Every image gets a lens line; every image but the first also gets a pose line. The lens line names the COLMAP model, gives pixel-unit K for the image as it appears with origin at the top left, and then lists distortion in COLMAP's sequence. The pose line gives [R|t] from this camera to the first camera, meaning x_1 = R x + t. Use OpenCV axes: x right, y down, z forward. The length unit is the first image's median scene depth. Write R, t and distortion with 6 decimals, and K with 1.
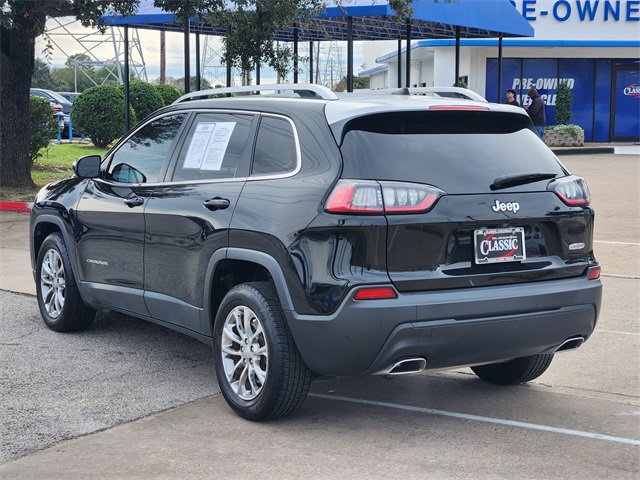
lens RADIAL K [[1212.1, 0, 320.0], [0, 1212.1, 240.0], [0, 0, 1]] dist [-0.313221, 3.061294]
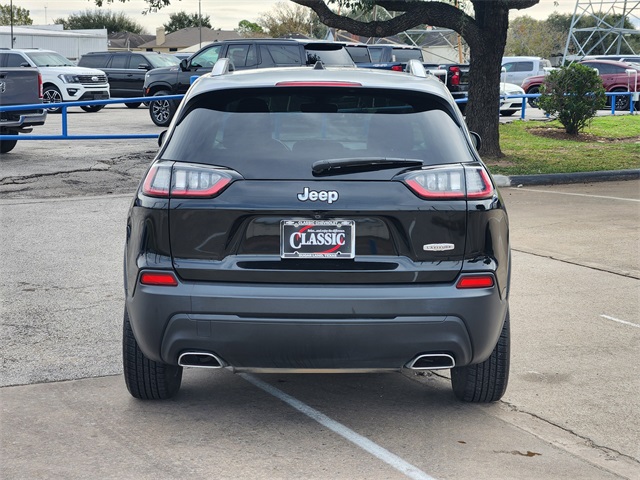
lens RADIAL K [[1212.1, 0, 320.0], [0, 1212.1, 240.0], [0, 0, 1]] dist [-0.313221, 3.061294]
pose [[0.839713, 0.069781, -0.538529, 0.630243], [-0.055527, 0.997545, 0.042676, -0.033014], [0.540184, -0.005933, 0.841526, 0.251148]]
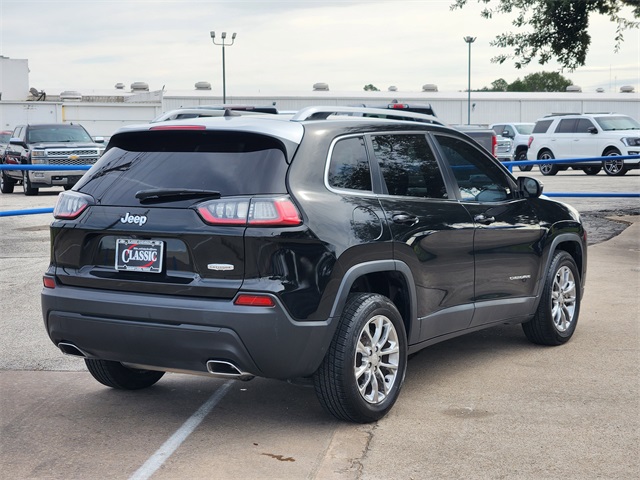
lens RADIAL K [[1212.1, 0, 320.0], [0, 1212.1, 240.0], [0, 0, 1]] dist [-0.313221, 3.061294]
pose [[0.431513, 0.063893, -0.899841, 1.179143], [-0.088171, 0.995700, 0.028418, -0.053795], [0.897787, 0.067077, 0.435291, 0.677640]]
